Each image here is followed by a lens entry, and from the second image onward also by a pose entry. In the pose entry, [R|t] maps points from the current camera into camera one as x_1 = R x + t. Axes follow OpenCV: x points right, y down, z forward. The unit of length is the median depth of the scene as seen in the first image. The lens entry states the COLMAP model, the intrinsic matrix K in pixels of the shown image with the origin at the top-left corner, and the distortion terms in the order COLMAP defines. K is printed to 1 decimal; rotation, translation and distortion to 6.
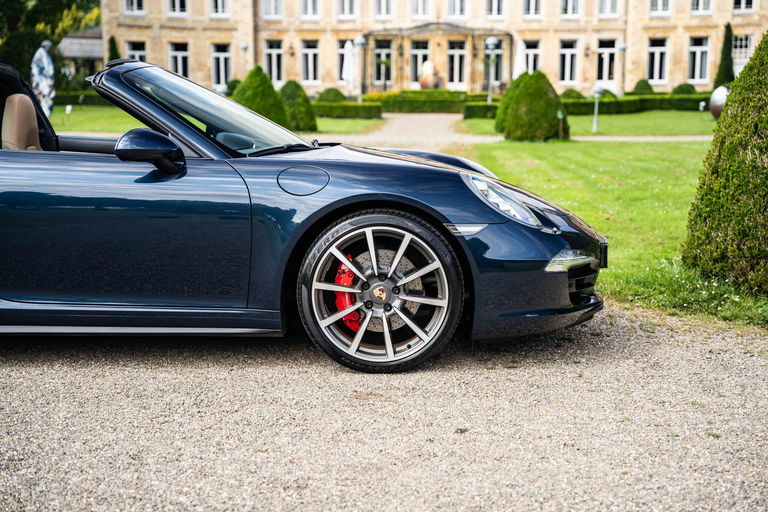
lens RADIAL K [[1242.3, 0, 384.0], [0, 1242.3, 256.0], [0, 0, 1]] dist [0.395851, -0.559609]
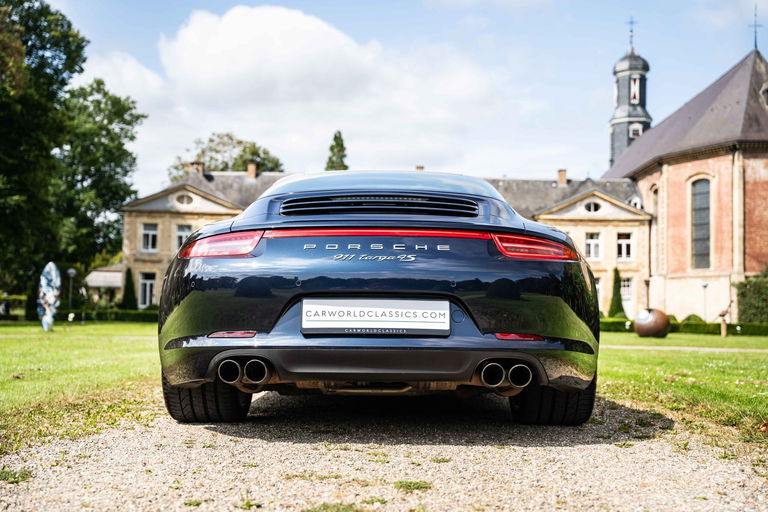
lens RADIAL K [[911.2, 0, 384.0], [0, 911.2, 256.0], [0, 0, 1]] dist [0.129283, 0.022062]
pose [[0.998466, 0.018278, 0.052269, -0.011700], [-0.007354, 0.979358, -0.202001, -0.004311], [-0.054882, 0.201306, 0.977990, 0.103463]]
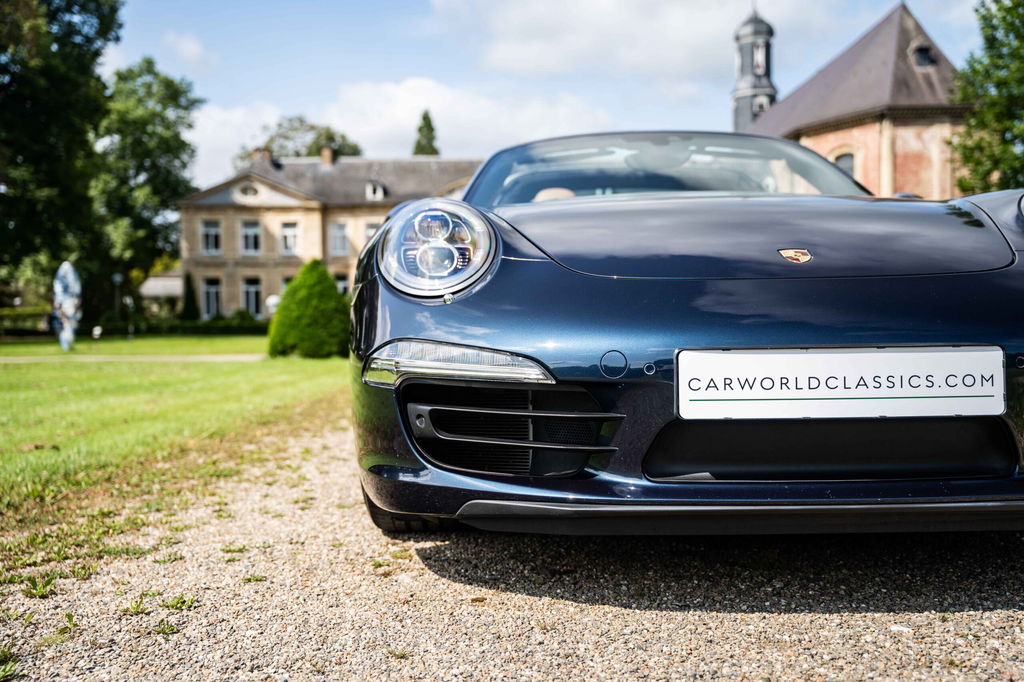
lens RADIAL K [[972.7, 0, 516.6], [0, 972.7, 347.0], [0, 0, 1]] dist [0.026257, 0.017149]
pose [[0.995768, -0.016354, 0.090438, -0.013684], [0.026295, 0.993600, -0.109851, -0.013209], [-0.088063, 0.111764, 0.989825, 0.167785]]
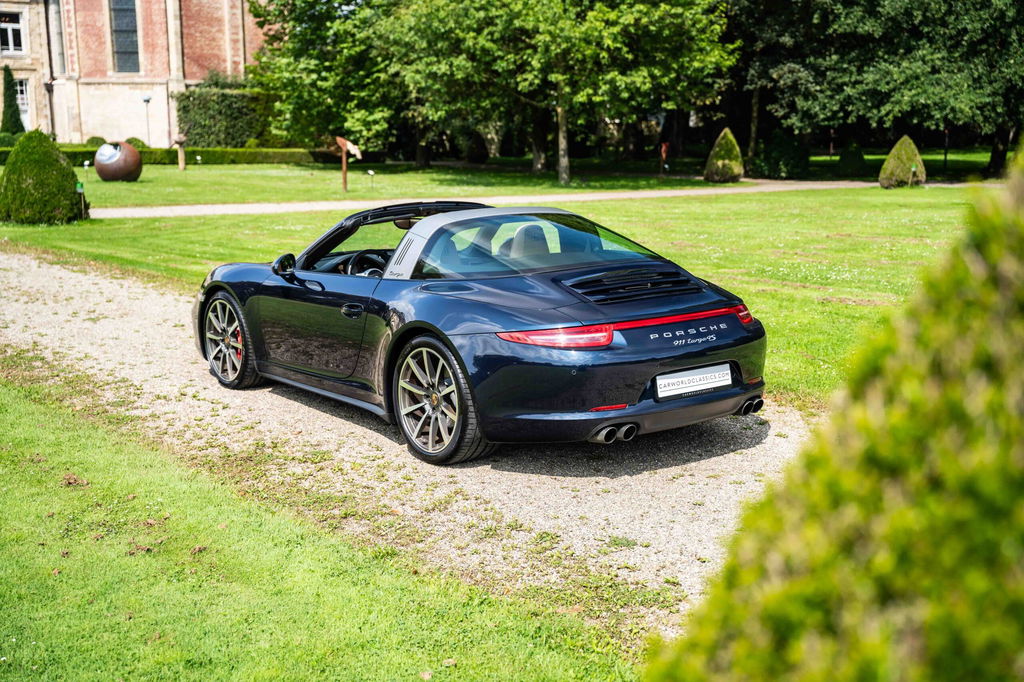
lens RADIAL K [[1235.8, 0, 523.9], [0, 1235.8, 341.9], [0, 0, 1]] dist [0.095287, 0.137172]
pose [[0.740073, -0.113244, 0.662924, -0.068730], [0.088461, 0.993548, 0.070967, -0.018747], [-0.666684, 0.006122, 0.745316, 0.093122]]
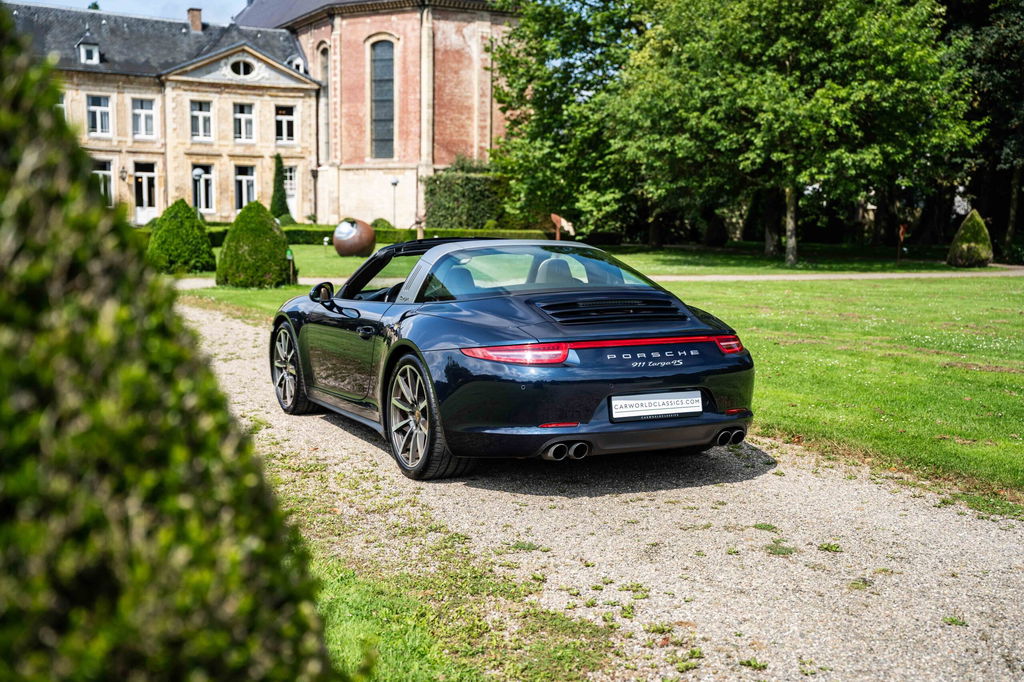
lens RADIAL K [[1259.4, 0, 526.1], [0, 1259.4, 352.0], [0, 0, 1]] dist [0.083858, 0.176286]
pose [[0.861894, -0.045375, 0.505054, -0.056322], [0.056851, 0.998356, -0.007324, -0.013061], [-0.503892, 0.035026, 0.863056, 0.080053]]
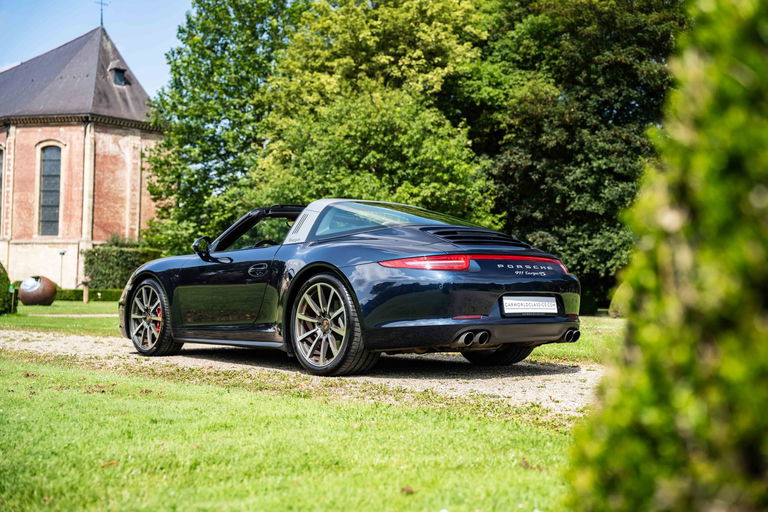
lens RADIAL K [[925.5, 0, 401.5], [0, 925.5, 256.0], [0, 0, 1]] dist [0.108230, 0.079665]
pose [[0.694797, 0.042354, 0.717958, -0.070854], [0.079743, 0.987573, -0.135430, -0.004551], [-0.714772, 0.151348, 0.682785, 0.099501]]
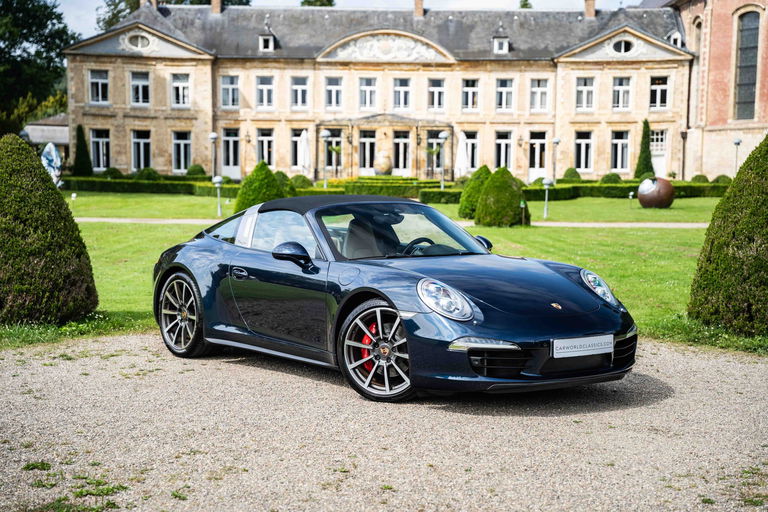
lens RADIAL K [[1225.5, 0, 384.0], [0, 1225.5, 256.0], [0, 0, 1]] dist [0.411220, -0.695892]
pose [[0.998122, 0.000454, 0.061257, -0.022736], [0.003331, 0.998091, -0.061675, 0.002401], [-0.061168, 0.061763, 0.996215, -0.051838]]
